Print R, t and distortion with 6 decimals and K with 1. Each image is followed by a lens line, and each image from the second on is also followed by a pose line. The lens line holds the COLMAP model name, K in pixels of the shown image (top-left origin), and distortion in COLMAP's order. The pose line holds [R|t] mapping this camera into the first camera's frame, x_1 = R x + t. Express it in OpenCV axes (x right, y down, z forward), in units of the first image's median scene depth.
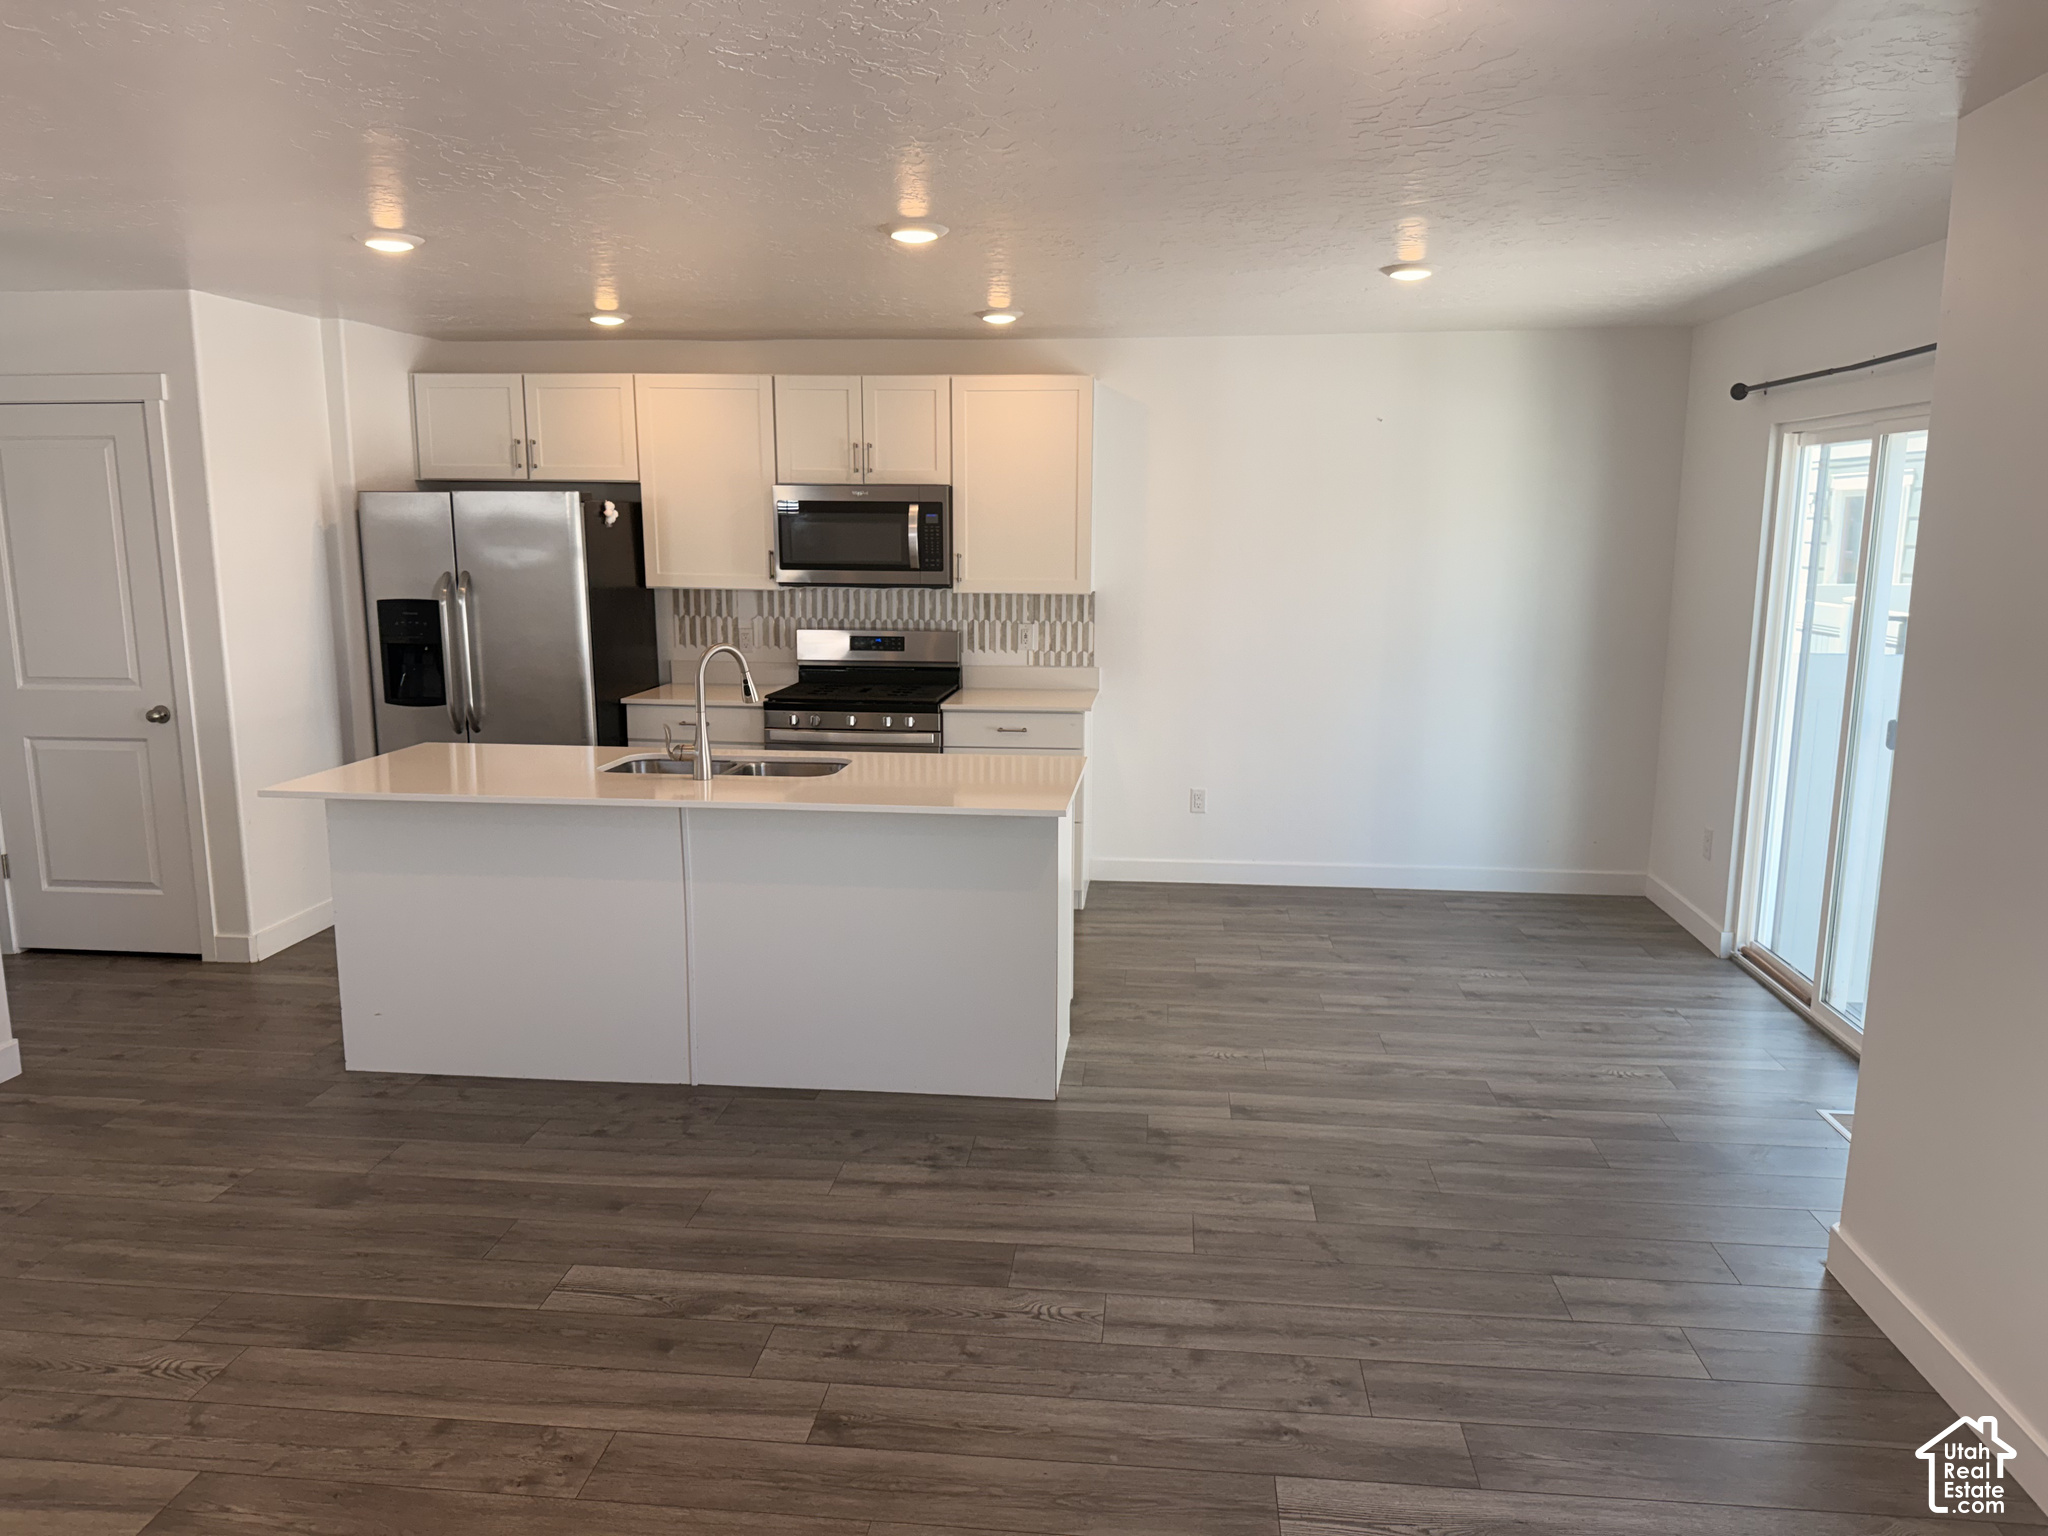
lens RADIAL K [[1479.1, 0, 1024.0], [0, 1479.1, 768.0], [0, 0, 1]] dist [0.168800, -0.338464]
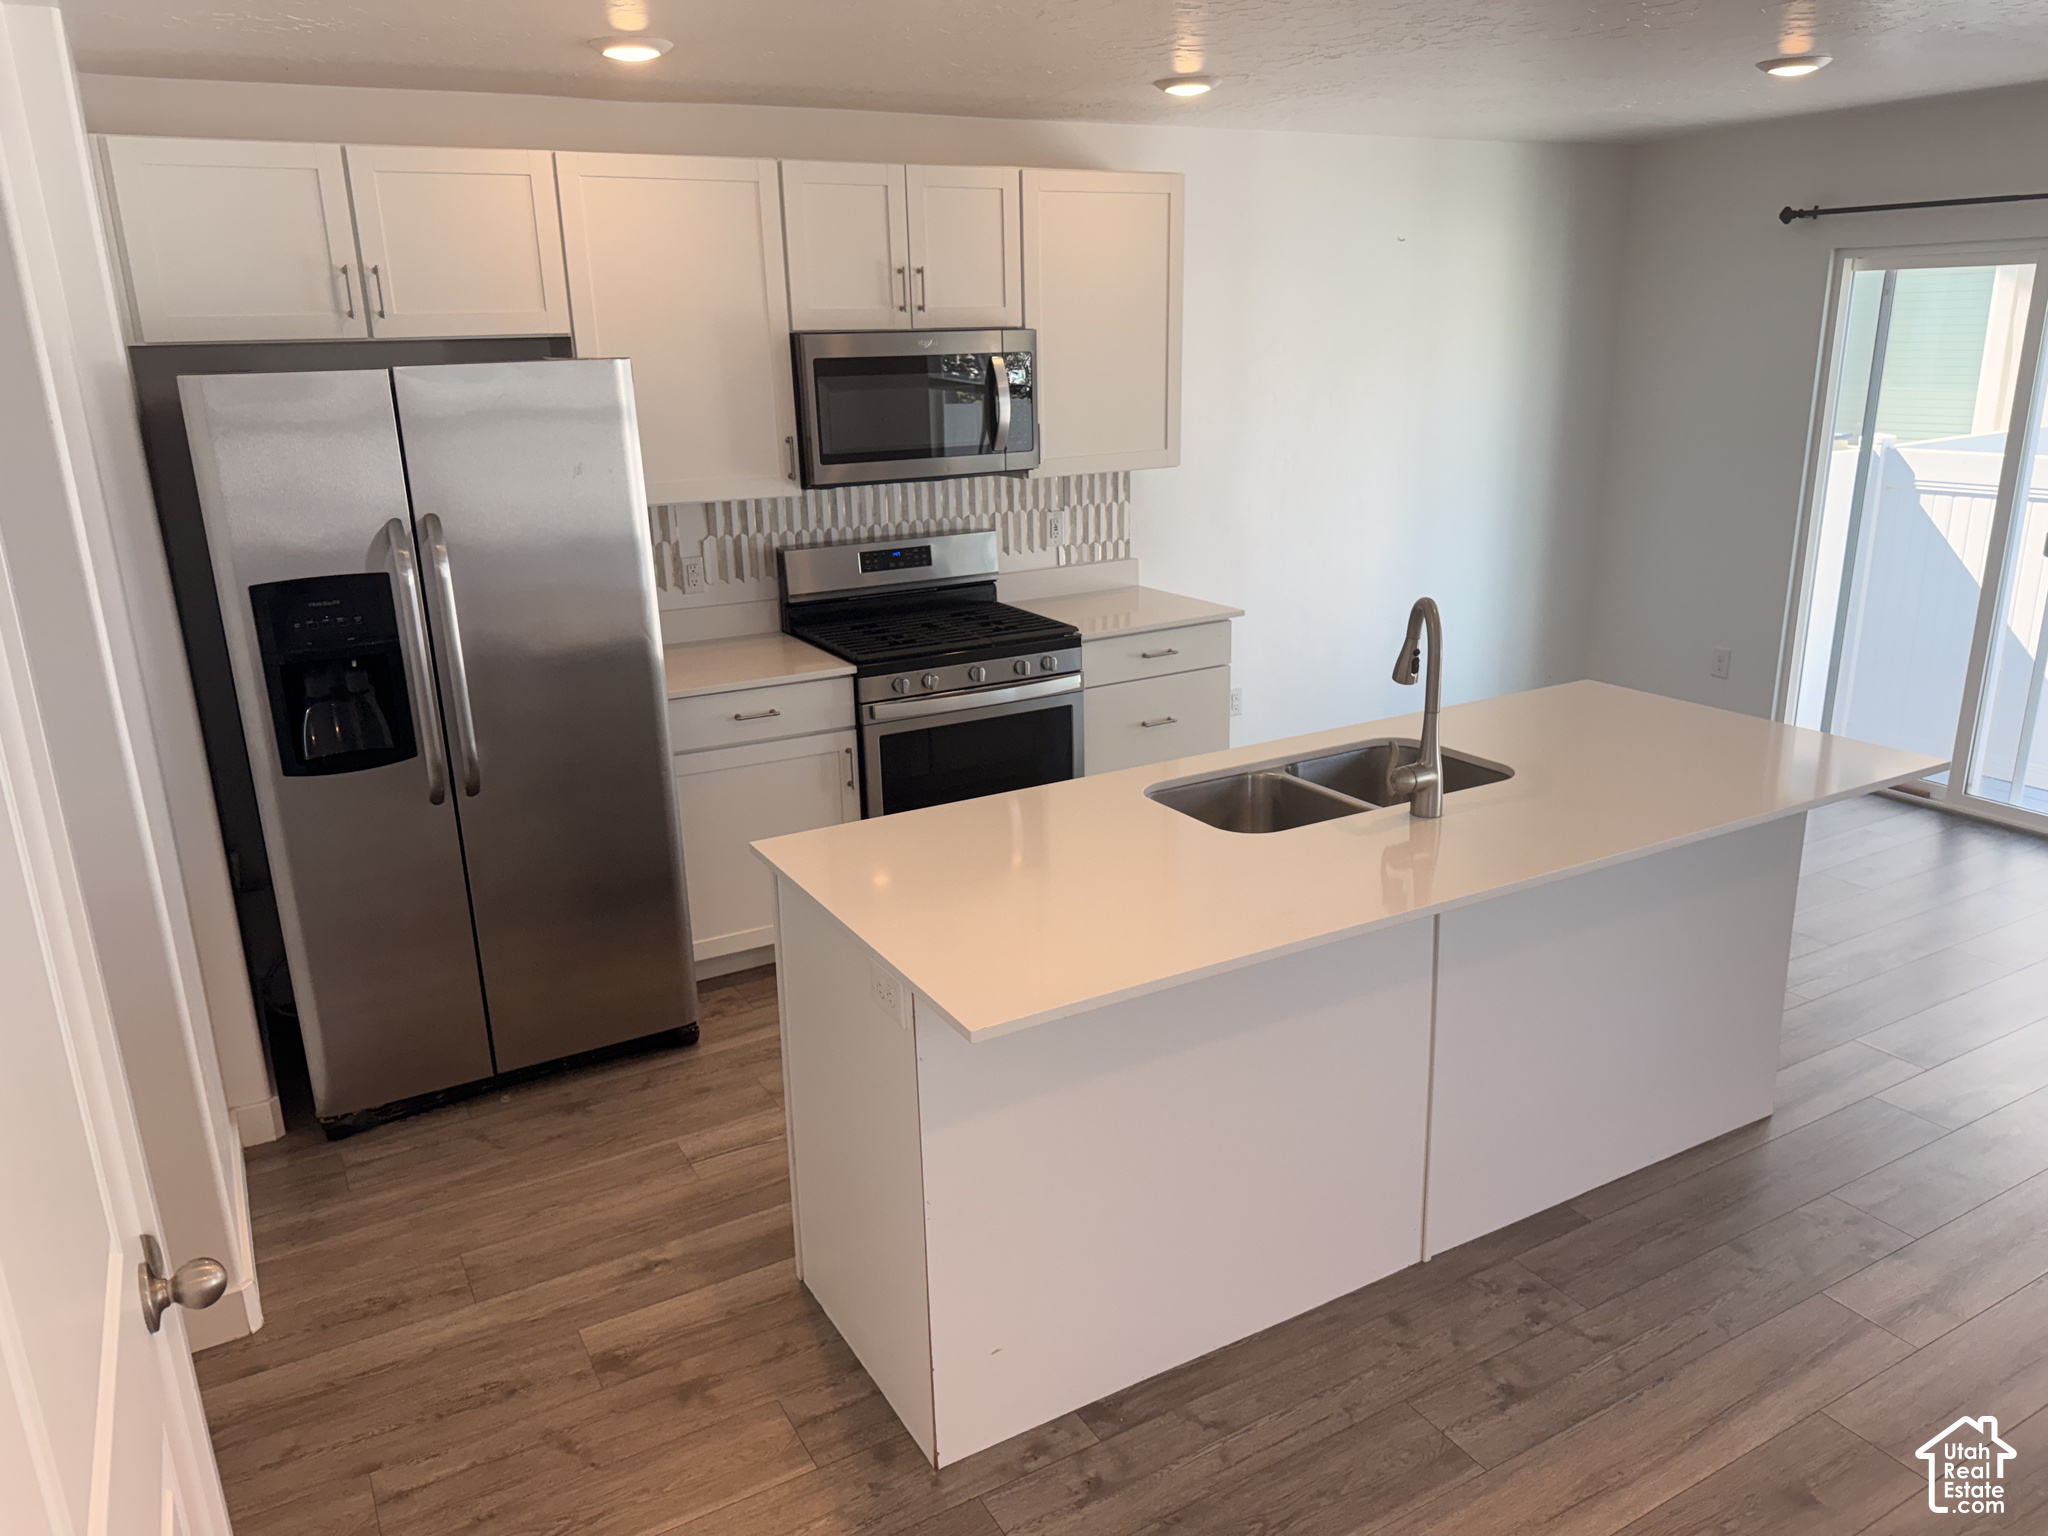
lens RADIAL K [[1479.1, 0, 1024.0], [0, 1479.1, 768.0], [0, 0, 1]] dist [0.168800, -0.338464]
pose [[0.814342, -0.187490, 0.549268, -0.460018], [0.126818, 0.980997, 0.146839, -0.082314], [-0.566361, -0.049920, 0.822644, 0.371737]]
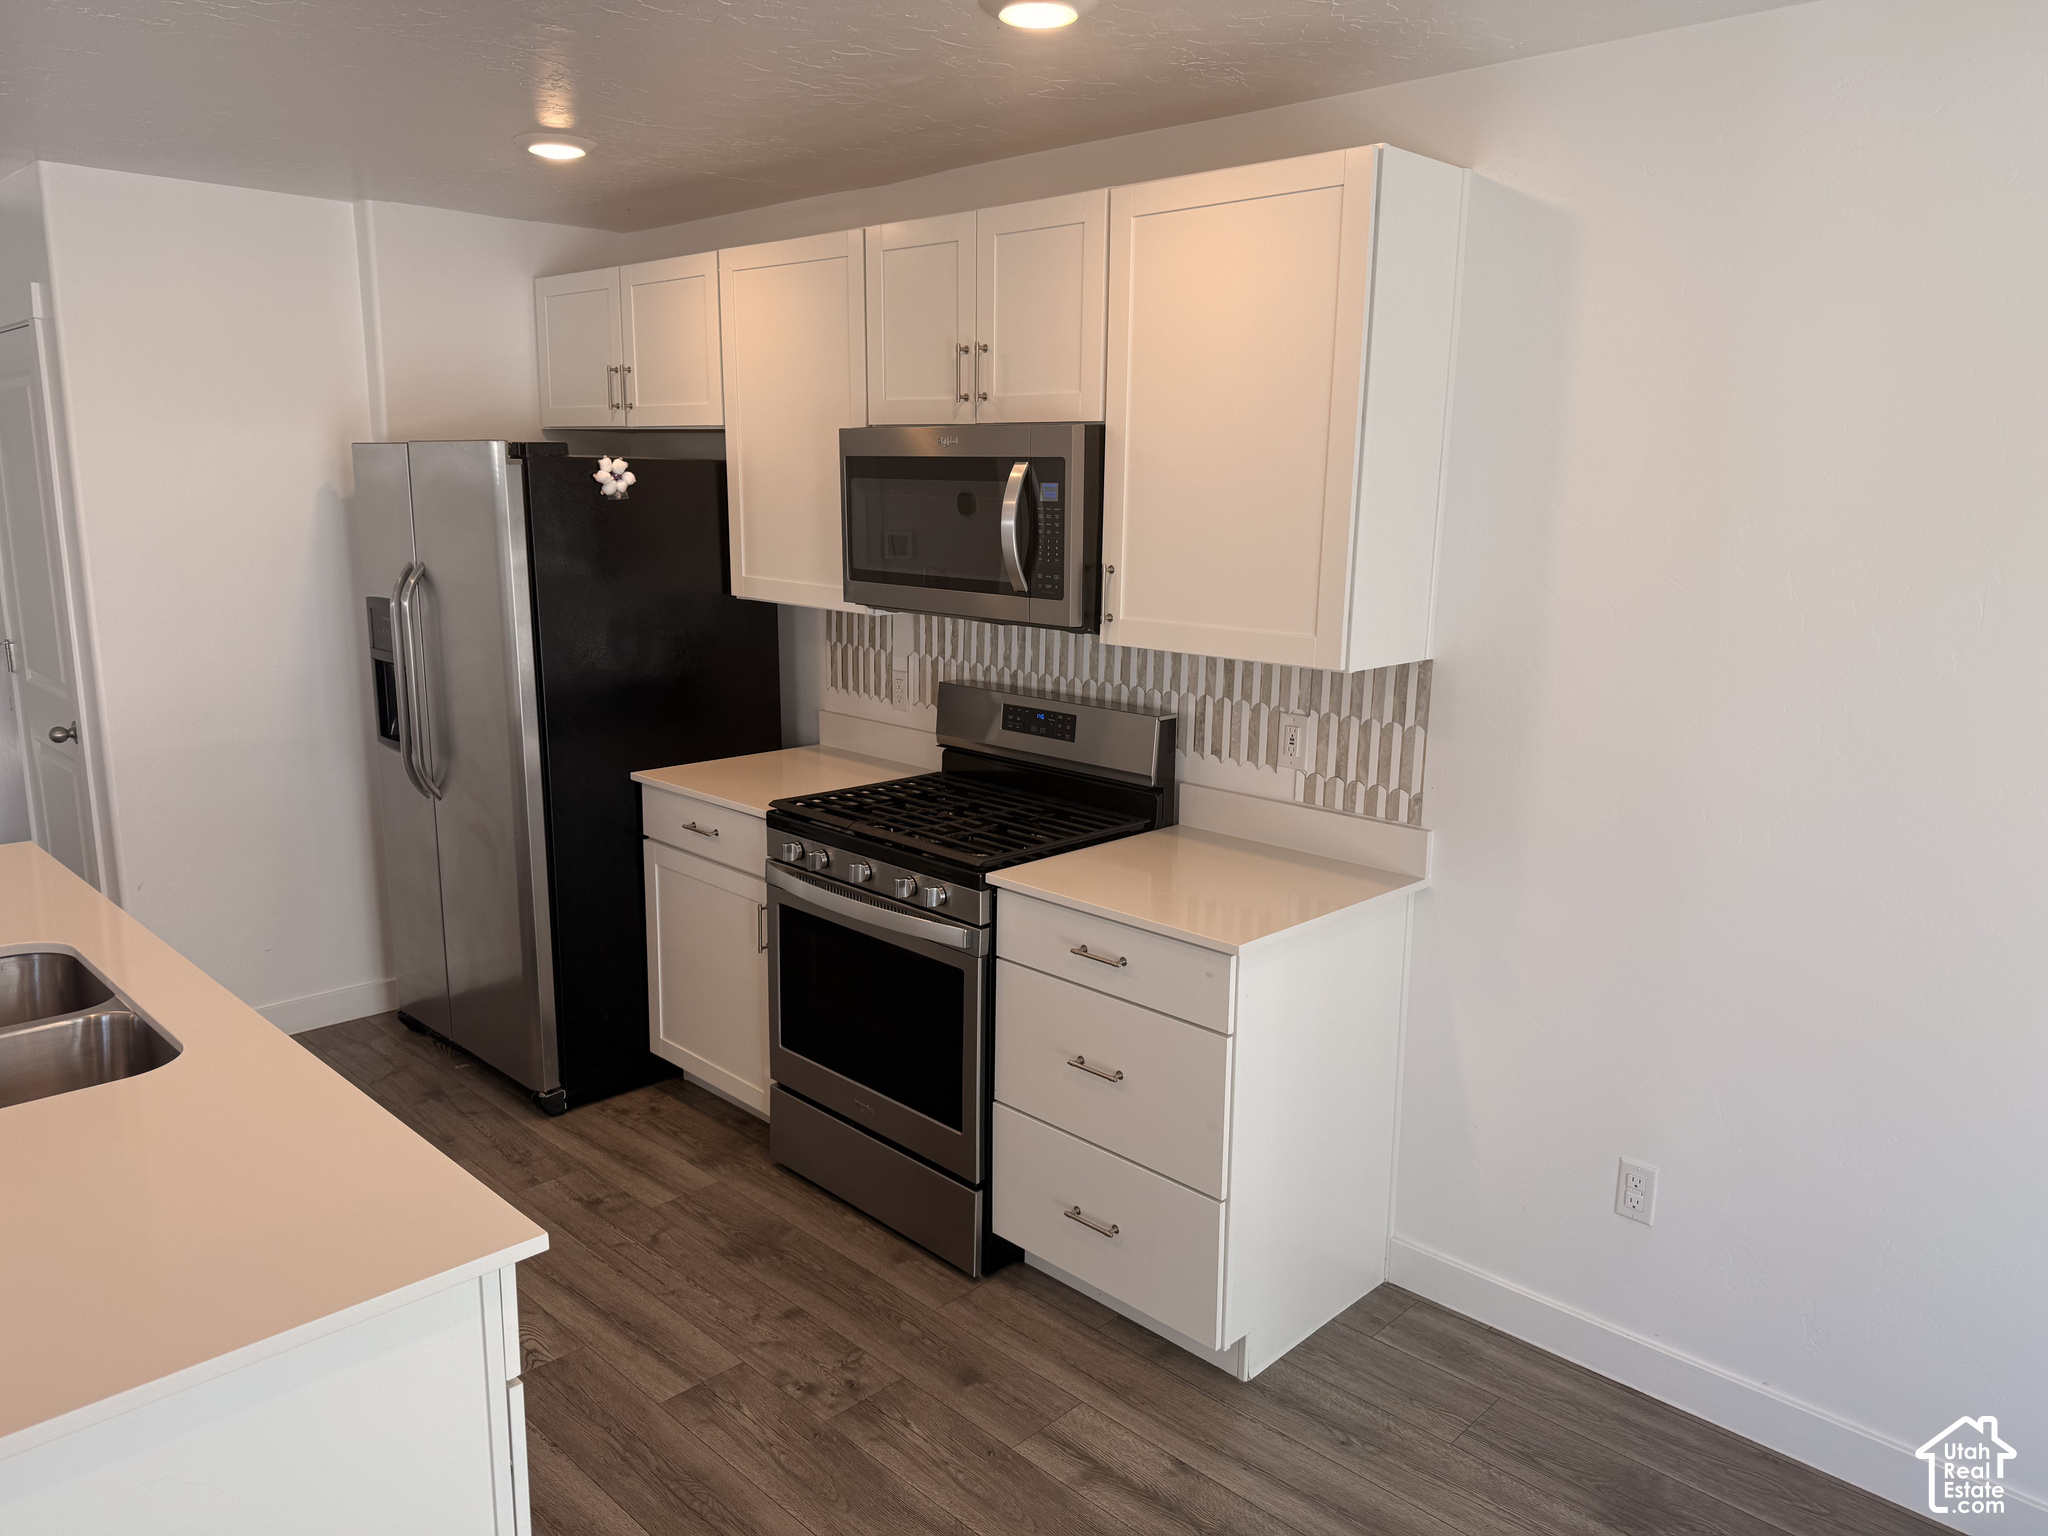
lens RADIAL K [[1429.0, 0, 1024.0], [0, 1429.0, 768.0], [0, 0, 1]] dist [0.058204, -0.000407]
pose [[0.782328, 0.131889, -0.608743, 0.215902], [-0.116930, 0.991047, 0.064445, -0.100296], [0.611792, 0.020763, 0.790746, 0.585650]]
